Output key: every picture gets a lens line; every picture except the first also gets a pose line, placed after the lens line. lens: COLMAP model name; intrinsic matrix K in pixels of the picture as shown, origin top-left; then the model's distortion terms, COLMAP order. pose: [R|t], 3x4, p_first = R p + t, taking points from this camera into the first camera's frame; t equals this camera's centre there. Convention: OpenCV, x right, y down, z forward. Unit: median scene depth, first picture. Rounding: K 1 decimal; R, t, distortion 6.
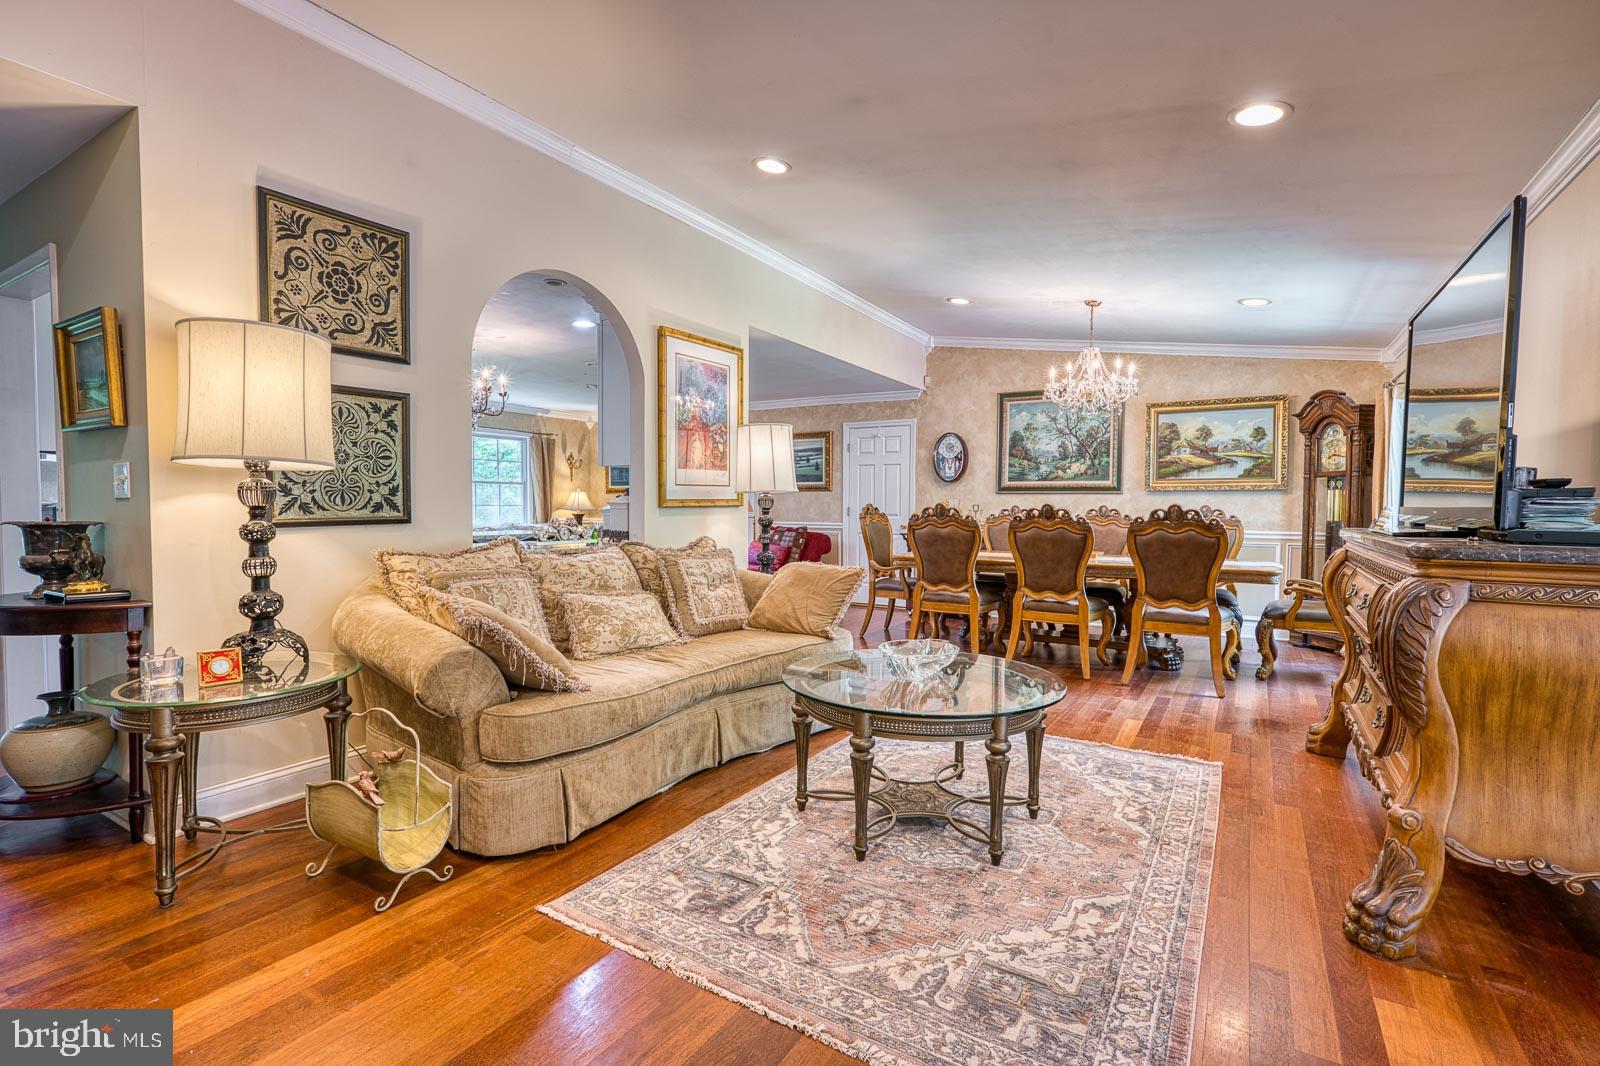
lens RADIAL K [[733.0, 0, 800.0], [0, 733.0, 533.0], [0, 0, 1]] dist [-0.014698, -0.000180]
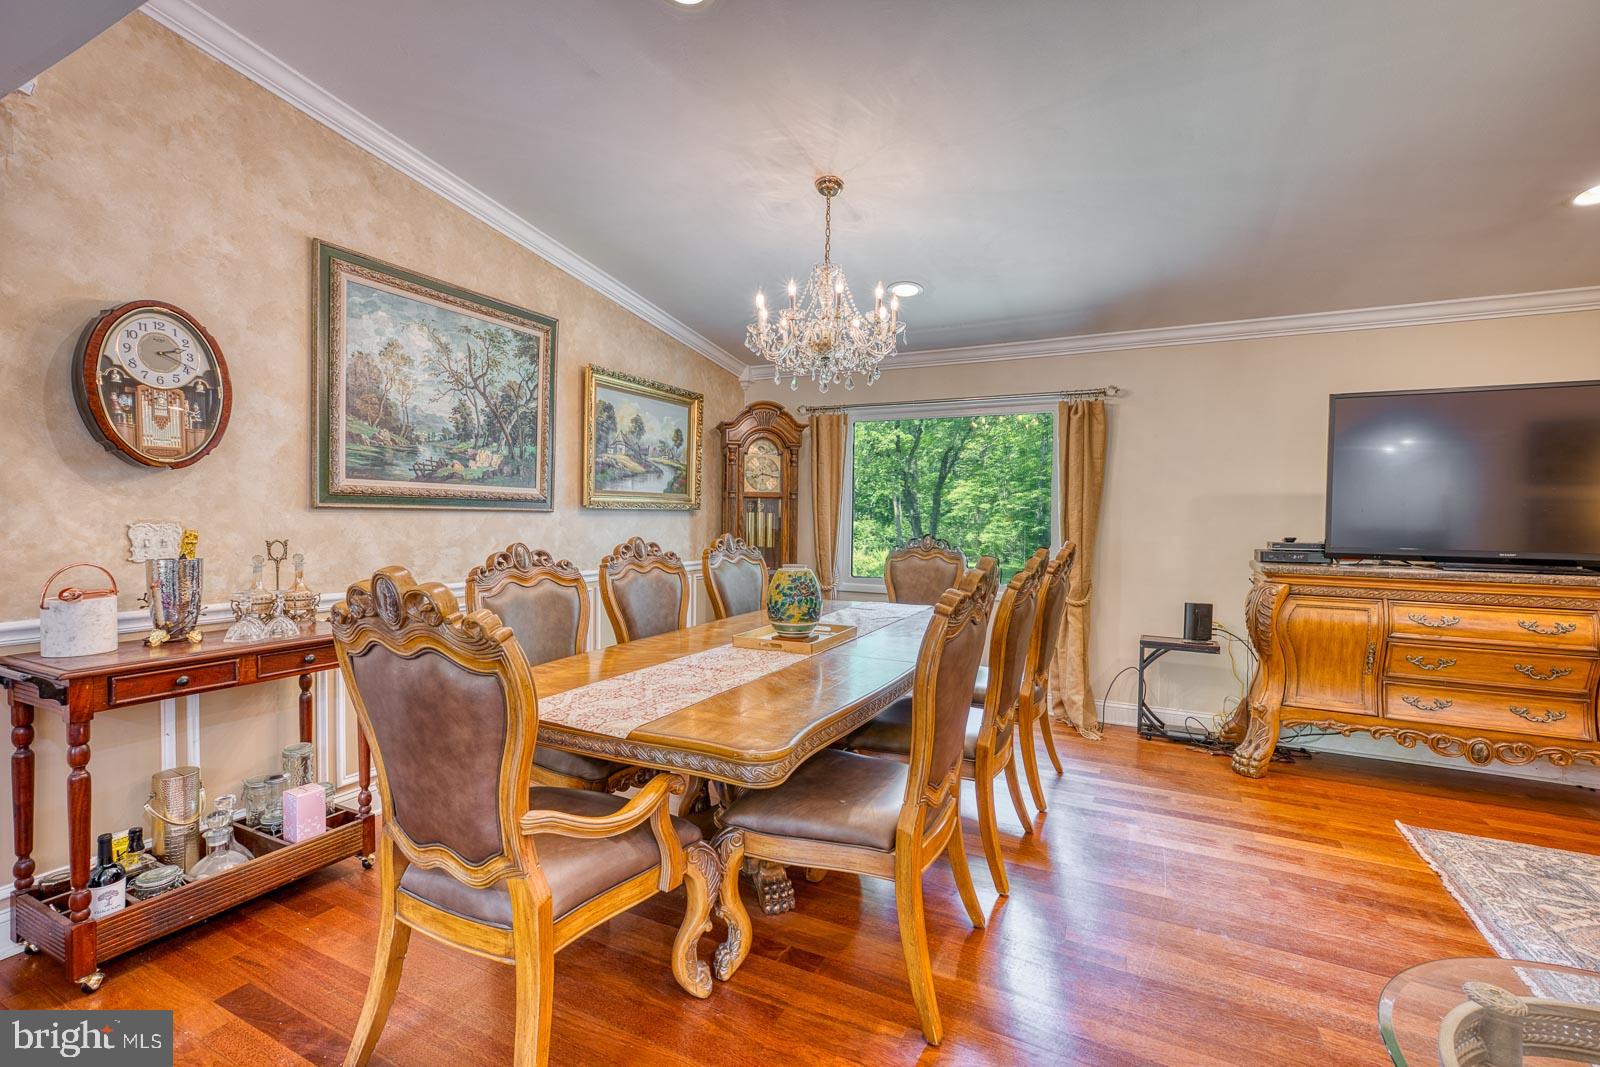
lens RADIAL K [[704.5, 0, 800.0], [0, 704.5, 533.5], [0, 0, 1]] dist [-0.000322, 0.000033]
pose [[-0.083624, -0.029889, 0.996049, -0.125623], [0.026807, 0.999121, 0.032231, -0.052547], [-0.996137, 0.029397, -0.082750, 0.897873]]
